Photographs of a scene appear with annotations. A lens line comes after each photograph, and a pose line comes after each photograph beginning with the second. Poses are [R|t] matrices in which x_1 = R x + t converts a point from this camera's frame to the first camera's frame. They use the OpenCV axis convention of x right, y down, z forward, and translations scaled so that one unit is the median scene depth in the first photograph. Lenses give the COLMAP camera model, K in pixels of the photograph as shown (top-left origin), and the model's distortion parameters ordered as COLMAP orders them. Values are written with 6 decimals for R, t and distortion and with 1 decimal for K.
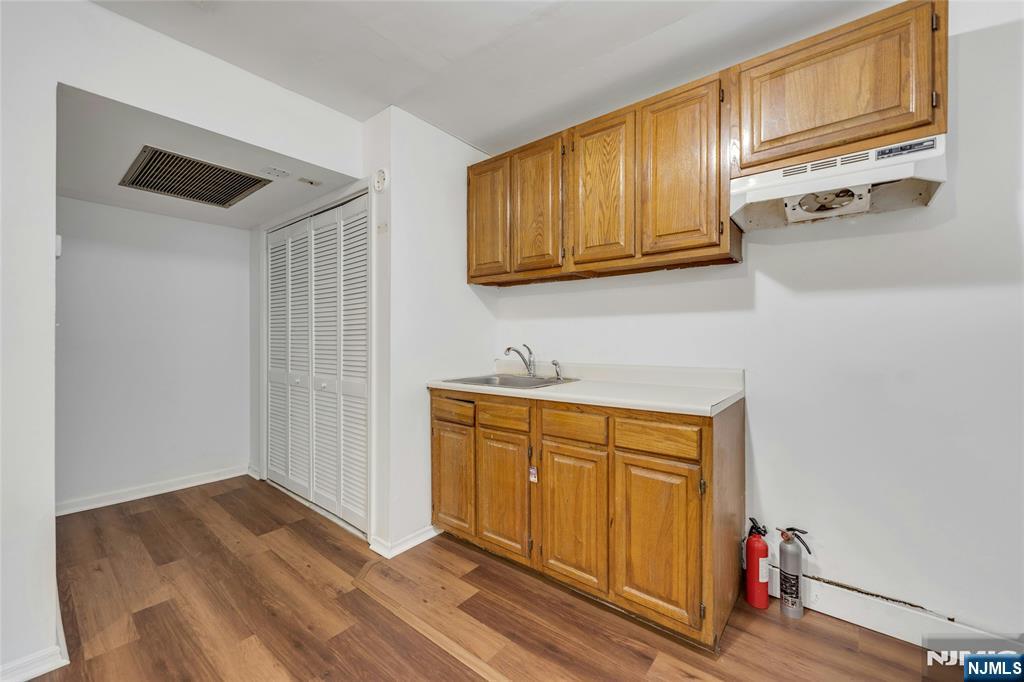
lens RADIAL K [[404.5, 0, 512.0], [0, 404.5, 341.0], [0, 0, 1]] dist [-0.000923, -0.000116]
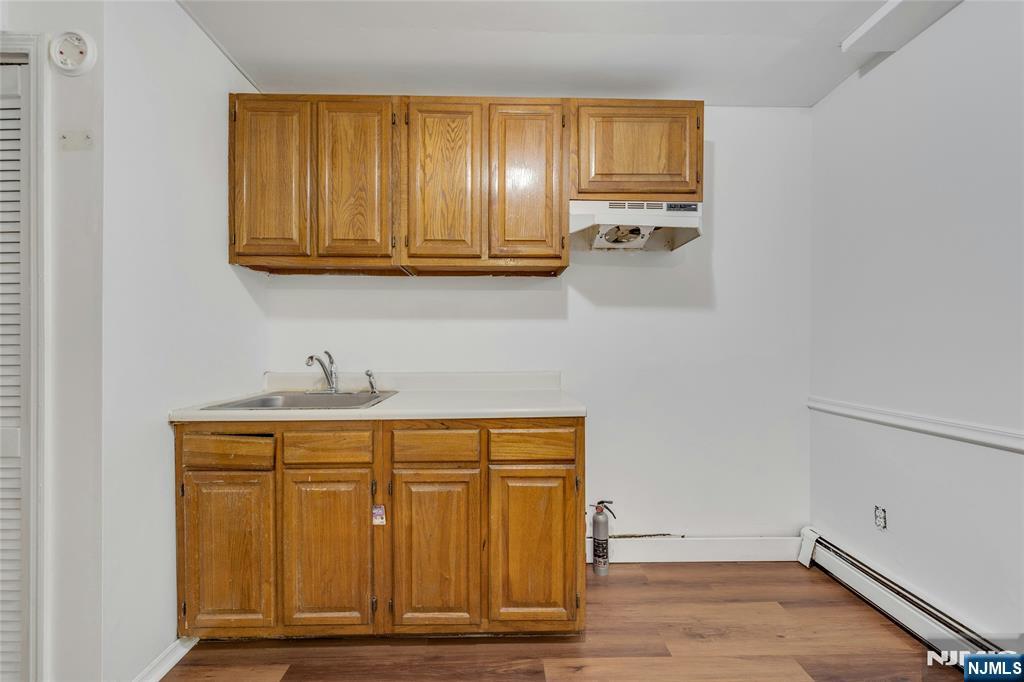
lens RADIAL K [[400.4, 0, 512.1], [0, 400.4, 348.0], [0, 0, 1]] dist [-0.001036, 0.000002]
pose [[0.762282, -0.003425, 0.647235, -0.262027], [0.002757, 0.999994, 0.002044, 0.002118], [-0.647239, 0.000226, 0.762287, 0.242925]]
